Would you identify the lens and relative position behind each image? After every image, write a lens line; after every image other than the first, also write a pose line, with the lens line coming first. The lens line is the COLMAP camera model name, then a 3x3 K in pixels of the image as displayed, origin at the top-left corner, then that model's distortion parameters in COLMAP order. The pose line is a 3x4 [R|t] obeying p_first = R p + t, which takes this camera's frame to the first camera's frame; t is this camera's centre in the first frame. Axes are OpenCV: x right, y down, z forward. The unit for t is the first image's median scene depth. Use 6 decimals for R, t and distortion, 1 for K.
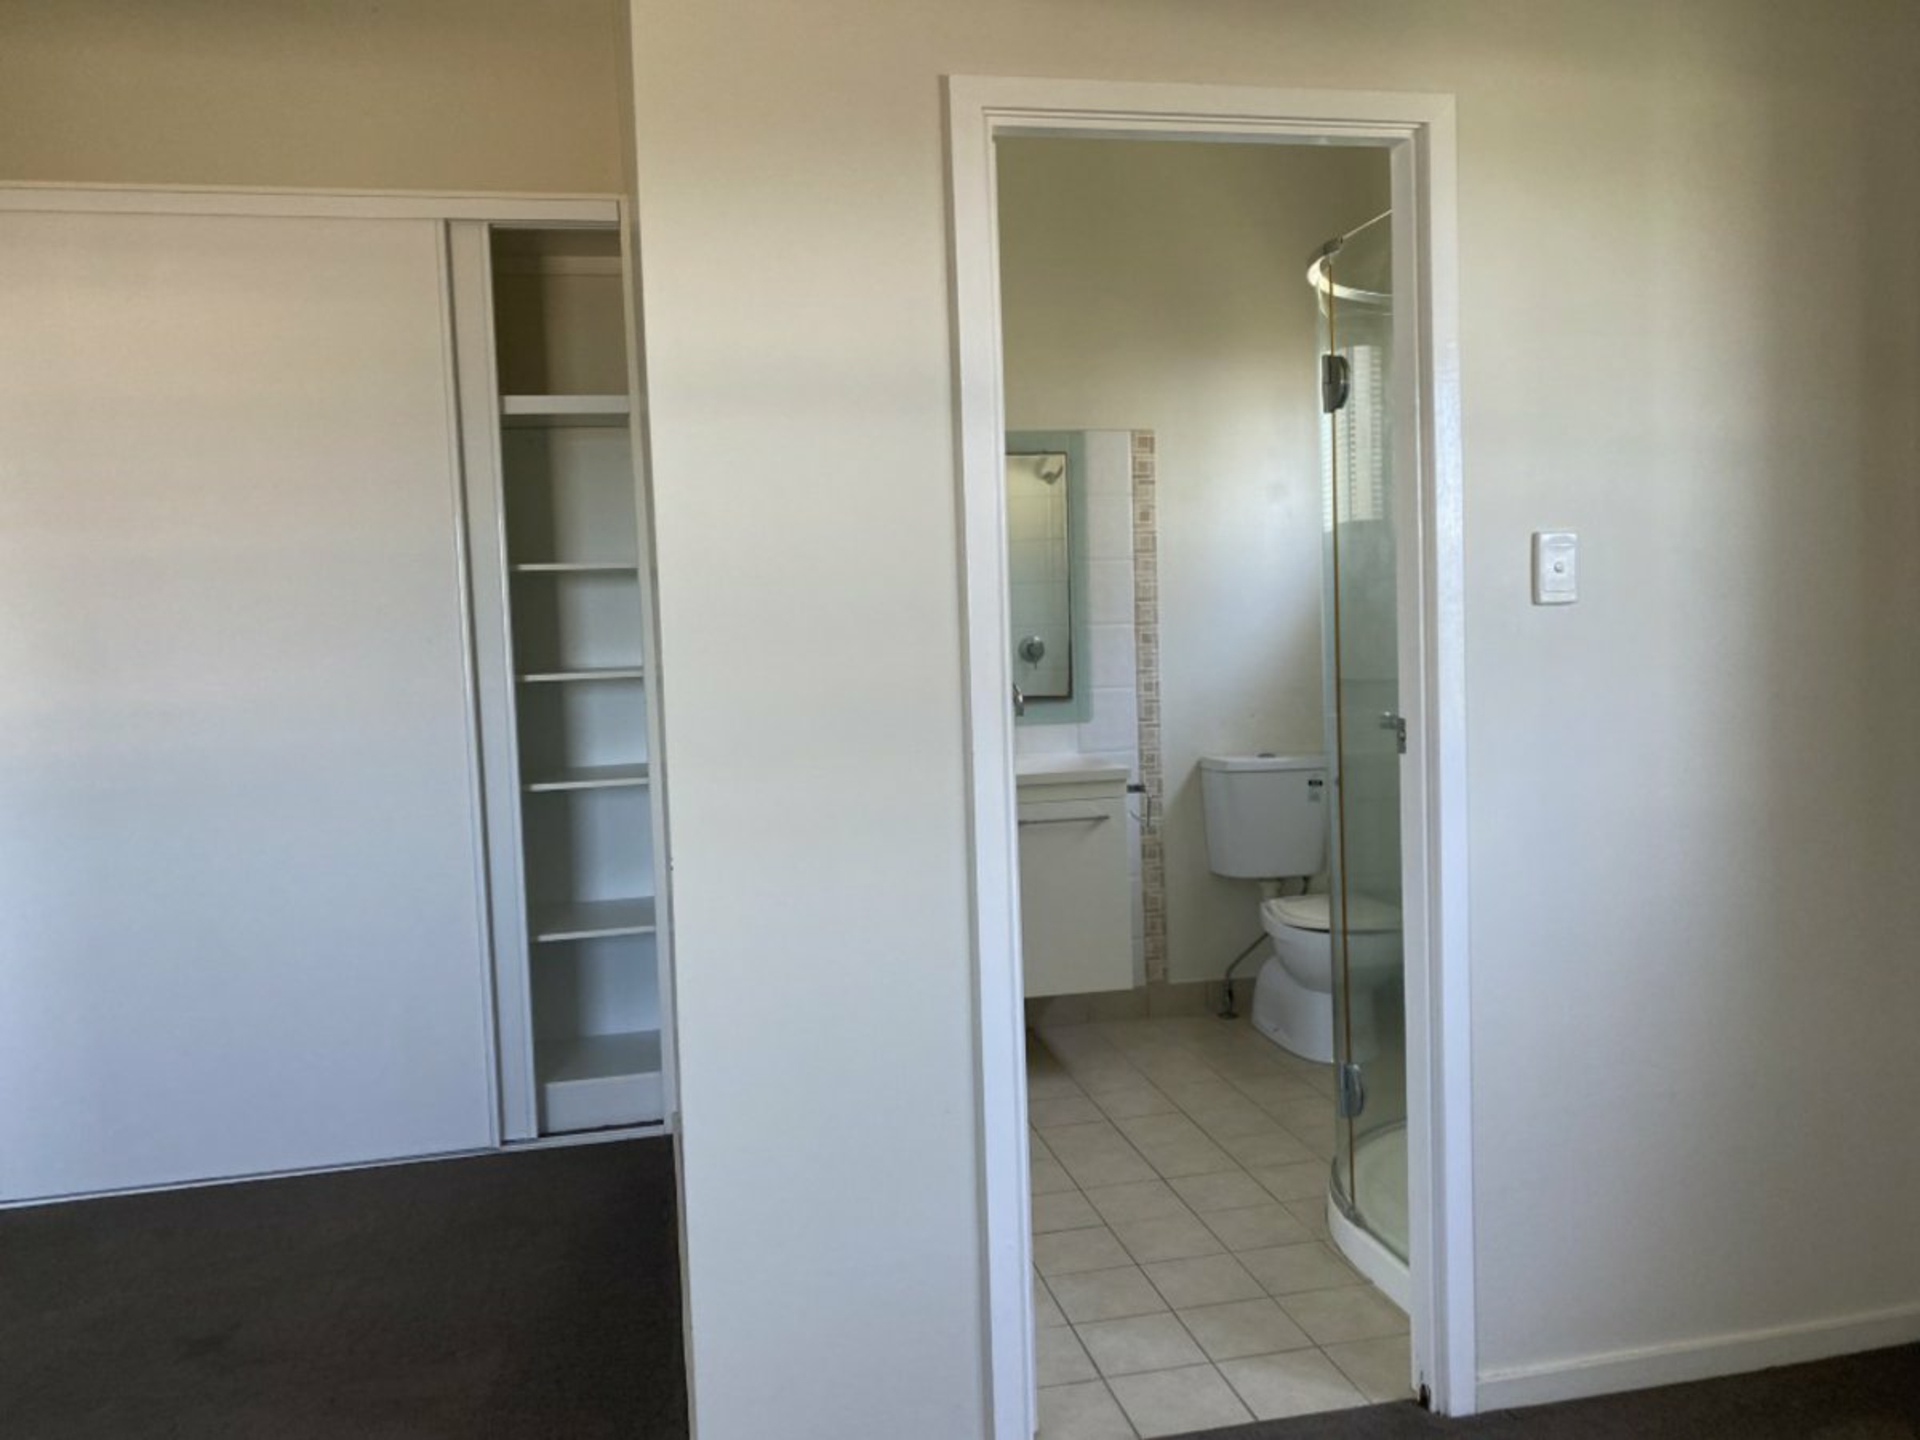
lens RADIAL K [[1402.9, 0, 957.8], [0, 1402.9, 699.6], [0, 0, 1]] dist [-0.001196, -0.000931]
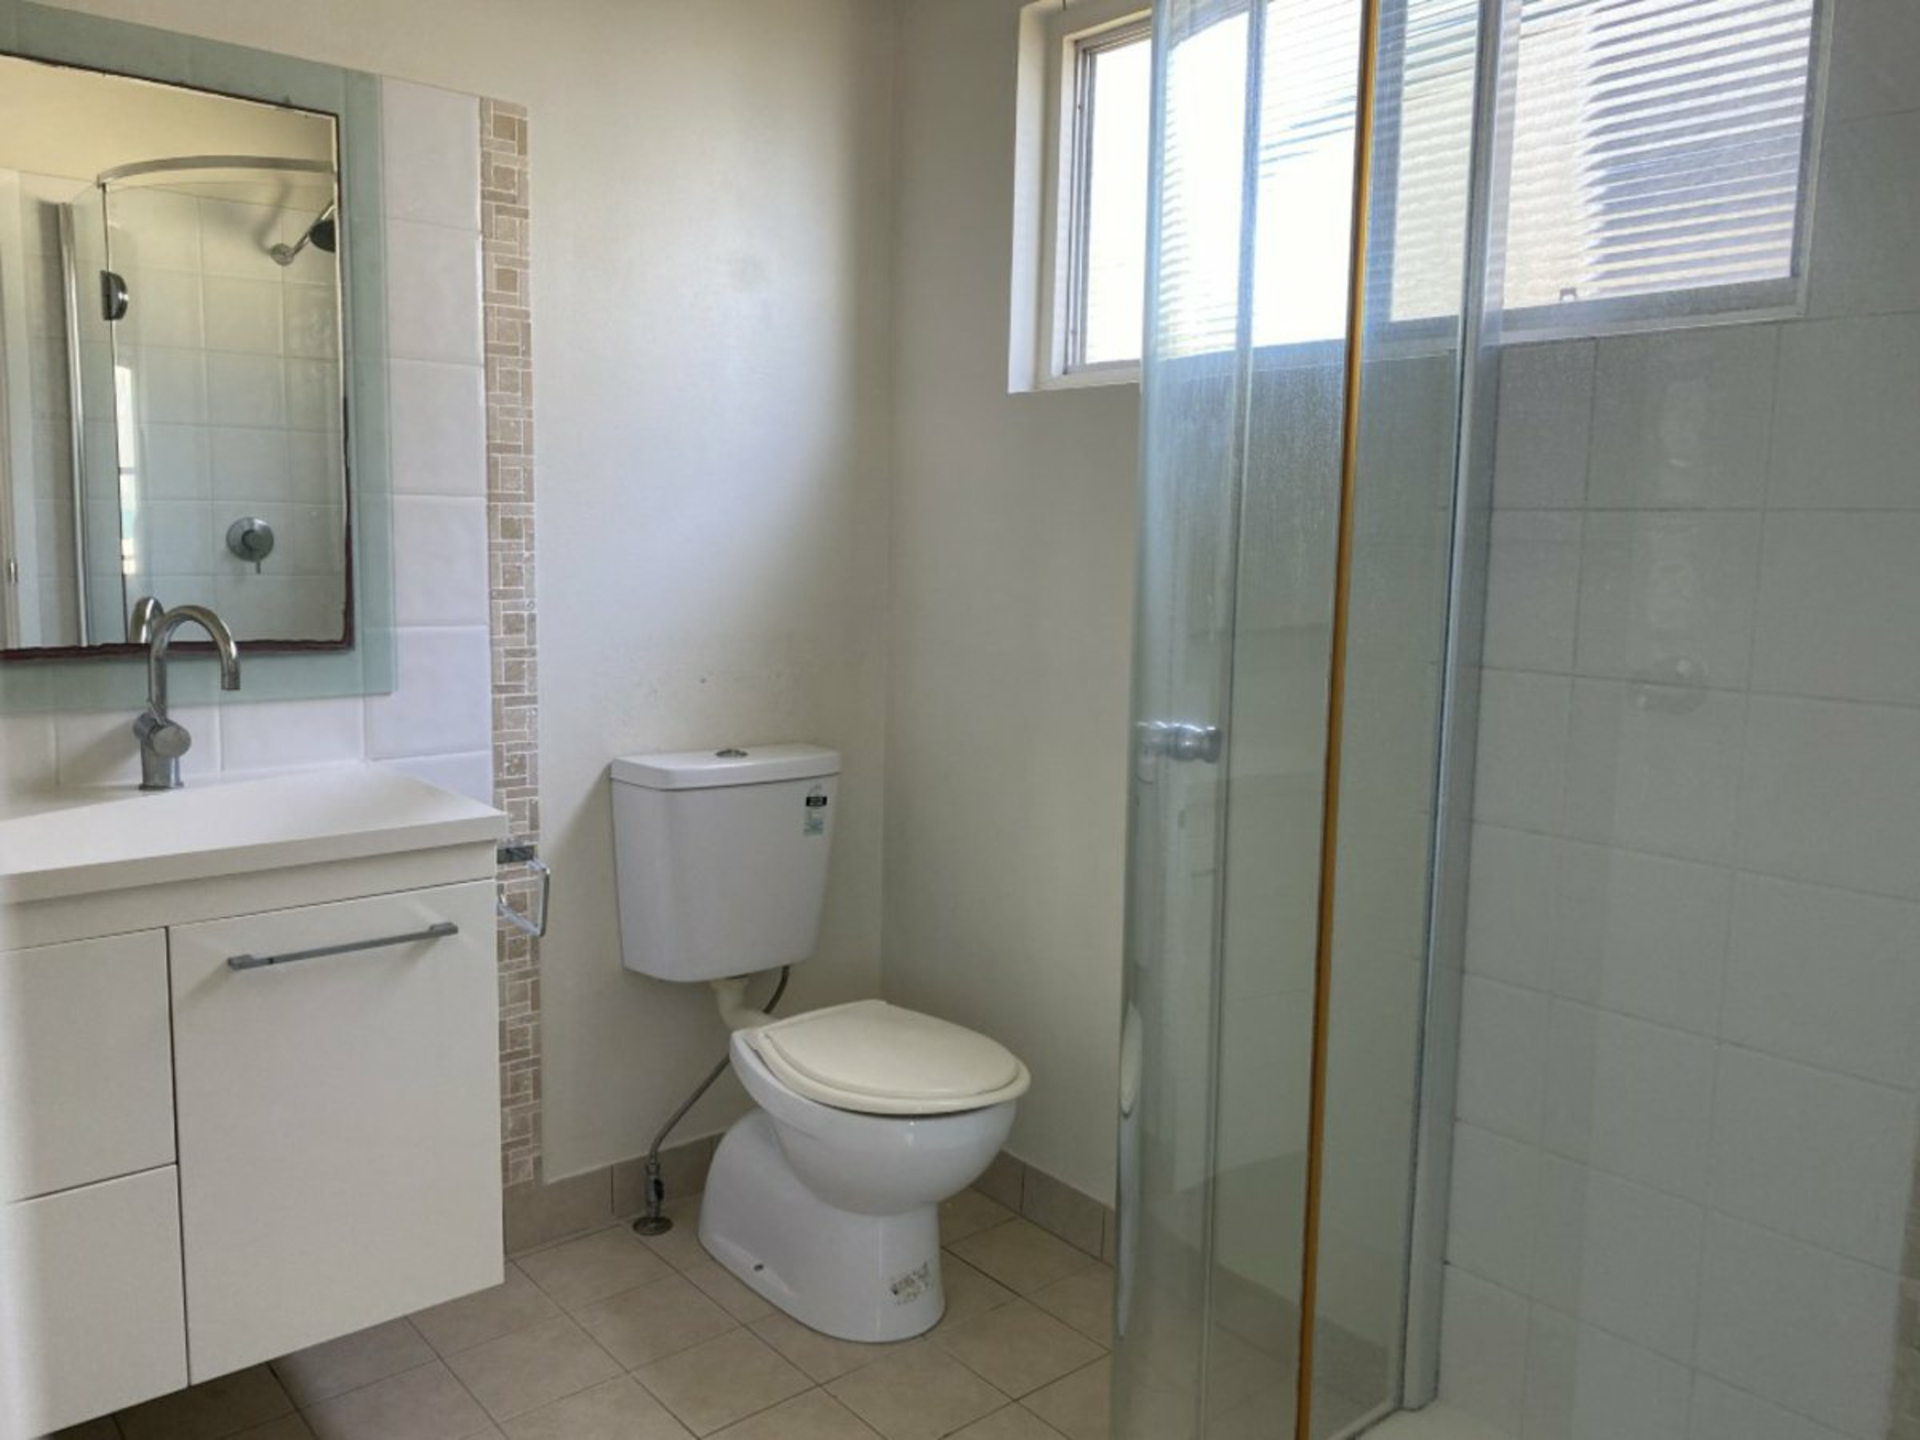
lens RADIAL K [[1468.6, 0, 931.9], [0, 1468.6, 700.2], [0, 0, 1]] dist [0.013876, 0.004361]
pose [[0.882400, -0.007464, 0.470441, 0.019498], [-0.022749, 0.998028, 0.058506, -0.016257], [-0.469949, -0.062328, 0.880490, 0.460769]]
